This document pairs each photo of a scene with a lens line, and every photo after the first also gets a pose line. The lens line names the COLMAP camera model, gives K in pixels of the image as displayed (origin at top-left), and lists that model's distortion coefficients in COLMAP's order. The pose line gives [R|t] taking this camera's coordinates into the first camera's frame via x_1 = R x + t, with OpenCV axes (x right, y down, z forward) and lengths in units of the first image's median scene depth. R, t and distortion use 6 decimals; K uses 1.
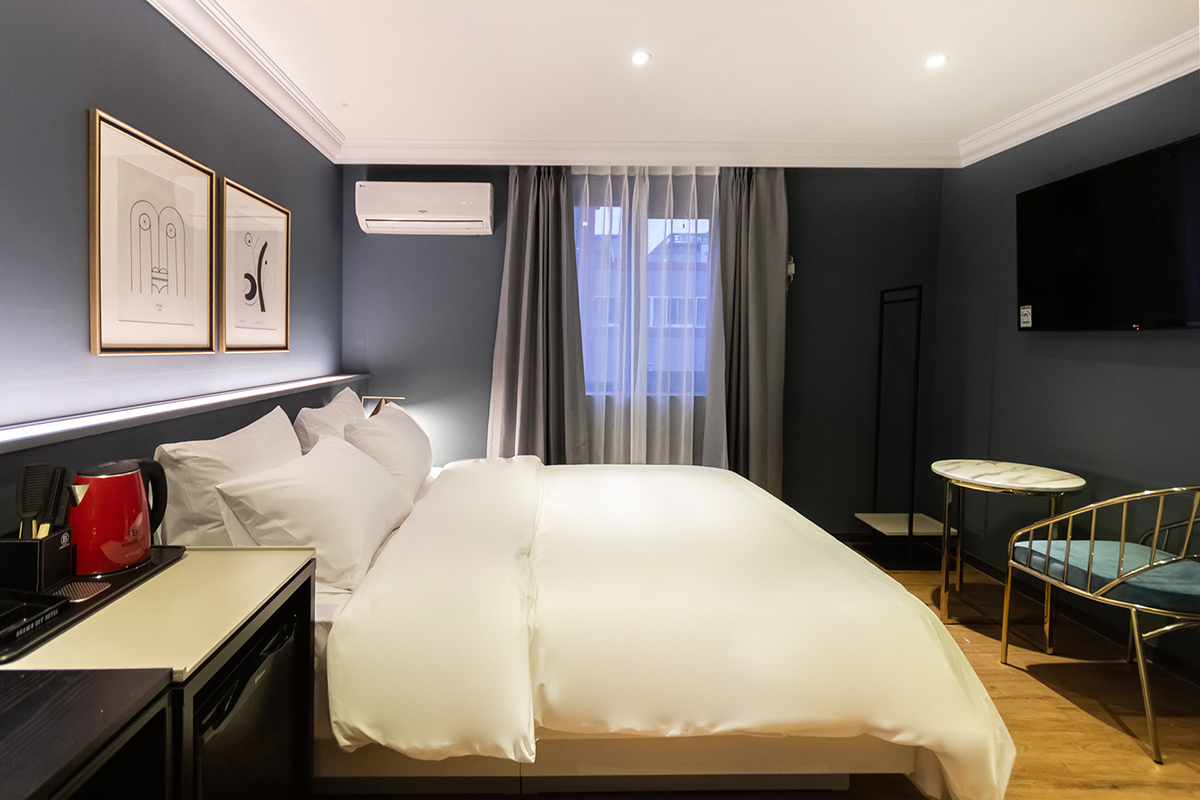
lens RADIAL K [[595.5, 0, 562.6], [0, 595.5, 364.4], [0, 0, 1]] dist [0.000654, 0.001721]
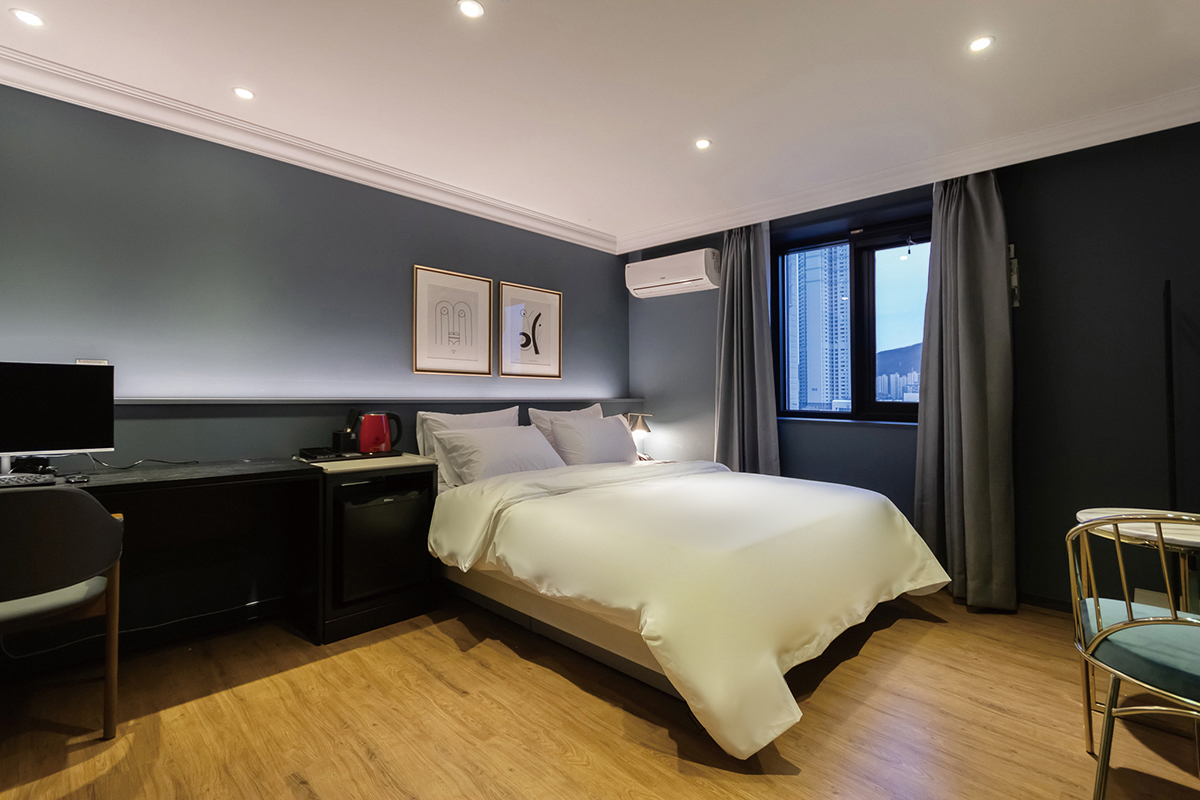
lens RADIAL K [[563.1, 0, 603.2], [0, 563.1, 391.8], [0, 0, 1]] dist [0.001590, 0.000740]
pose [[0.709099, -0.002332, -0.705105, 0.785000], [-0.029369, 0.999029, -0.032839, 0.067626], [0.704497, 0.043994, 0.708342, 0.001075]]
